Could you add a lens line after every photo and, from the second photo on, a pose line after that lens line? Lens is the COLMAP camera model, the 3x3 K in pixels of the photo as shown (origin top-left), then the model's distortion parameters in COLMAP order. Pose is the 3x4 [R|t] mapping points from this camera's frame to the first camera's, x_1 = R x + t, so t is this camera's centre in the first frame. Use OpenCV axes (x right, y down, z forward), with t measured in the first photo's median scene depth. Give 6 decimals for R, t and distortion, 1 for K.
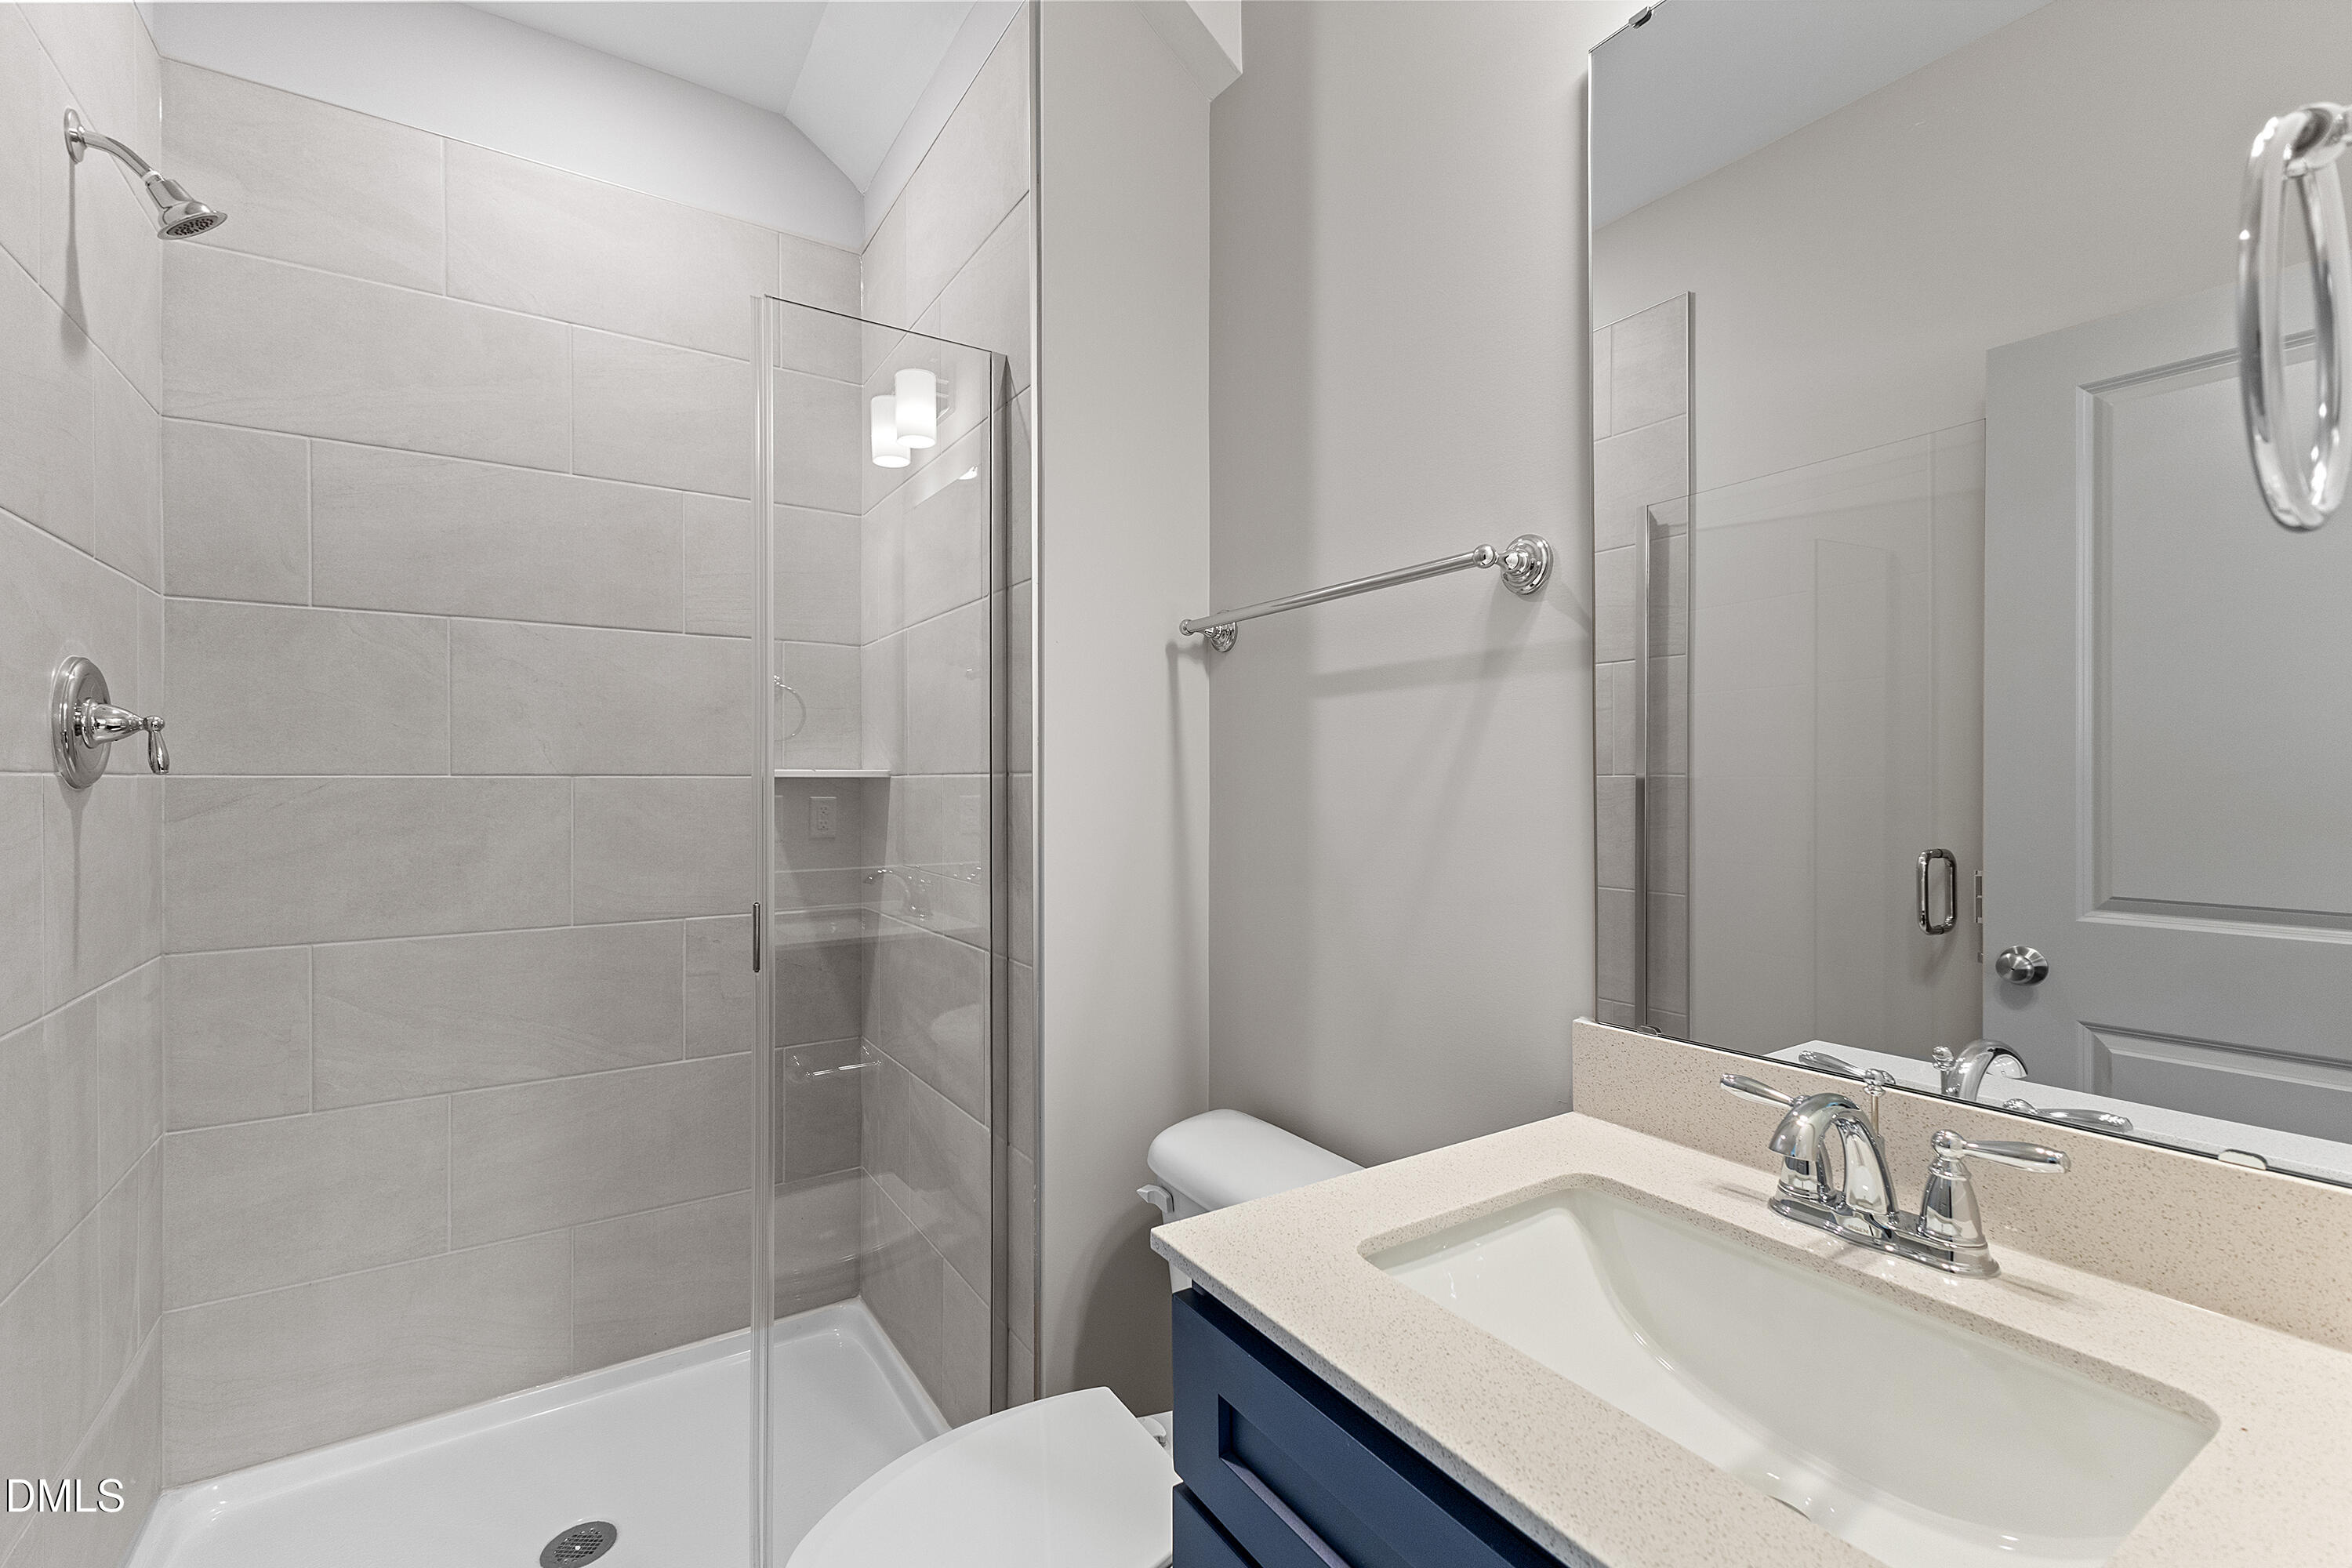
lens RADIAL K [[1029.6, 0, 1180.3], [0, 1029.6, 779.3], [0, 0, 1]] dist [-0.008087, 0.000004]
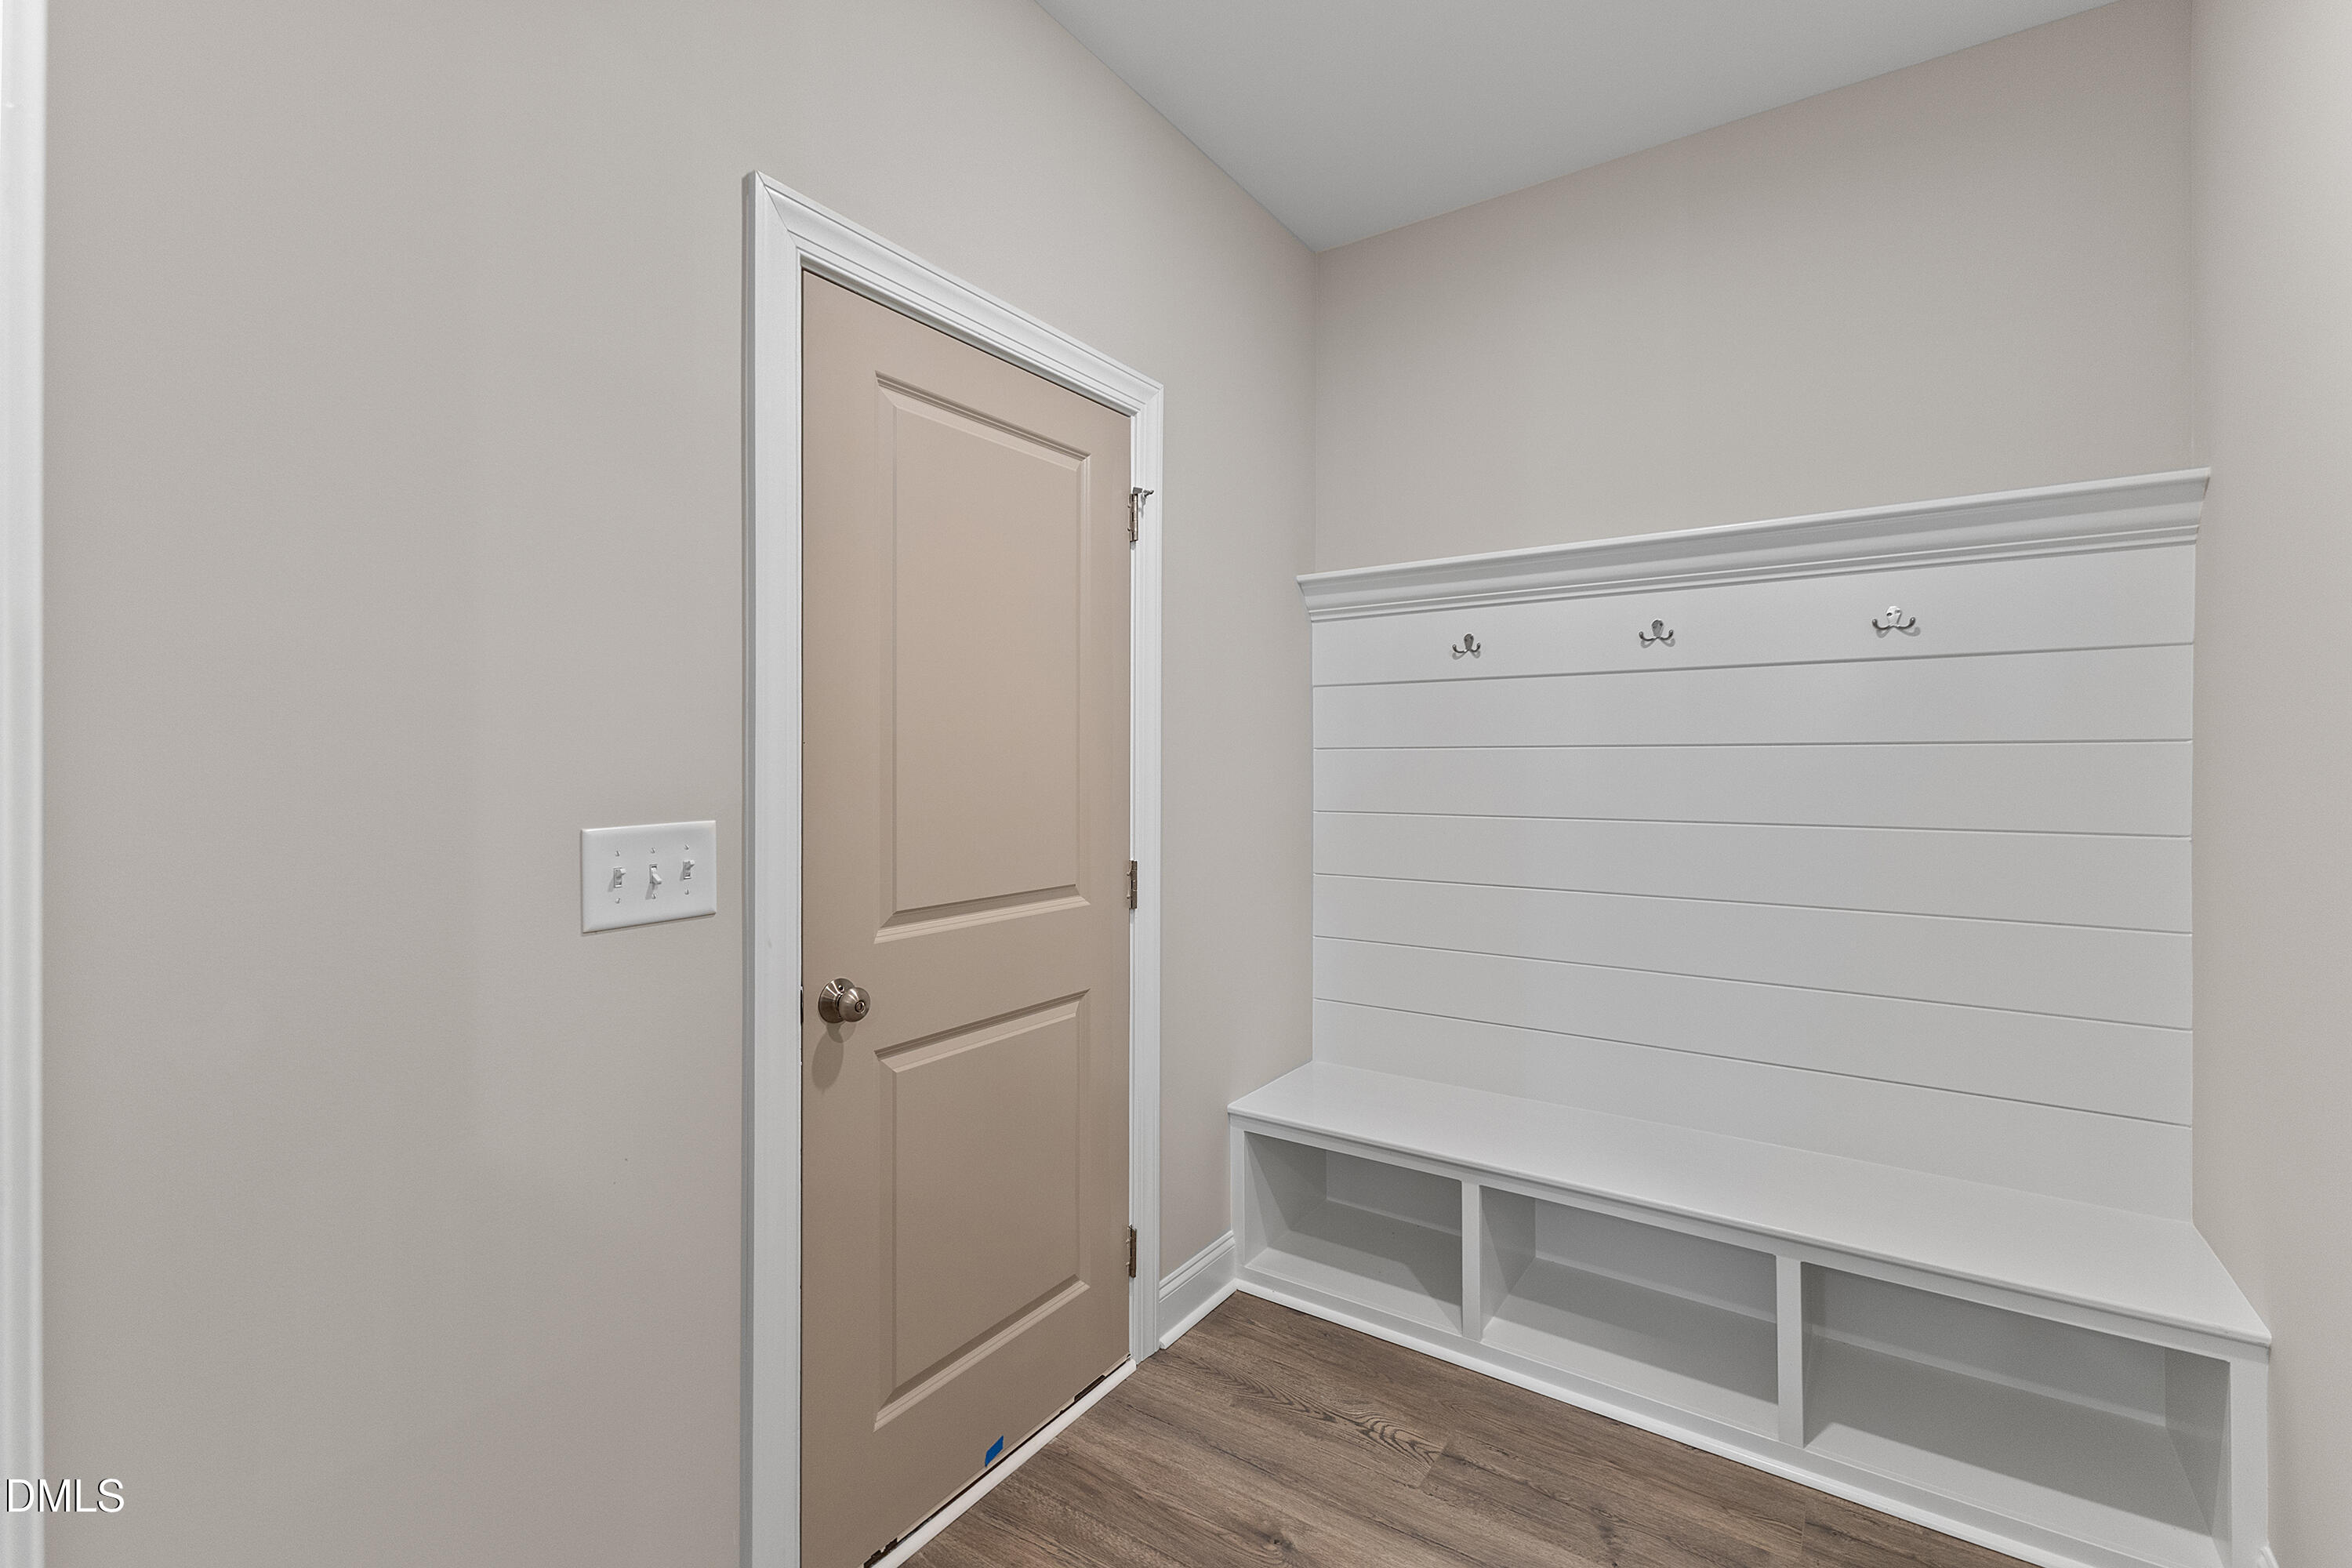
lens RADIAL K [[1029.6, 0, 1175.2], [0, 1029.6, 773.9], [0, 0, 1]] dist [-0.008087, 0.000004]
pose [[-0.388659, 0.000879, 0.921381, -0.081718], [0.001731, 0.999998, -0.000224, -0.013208], [-0.921380, 0.001508, -0.388660, 1.125152]]
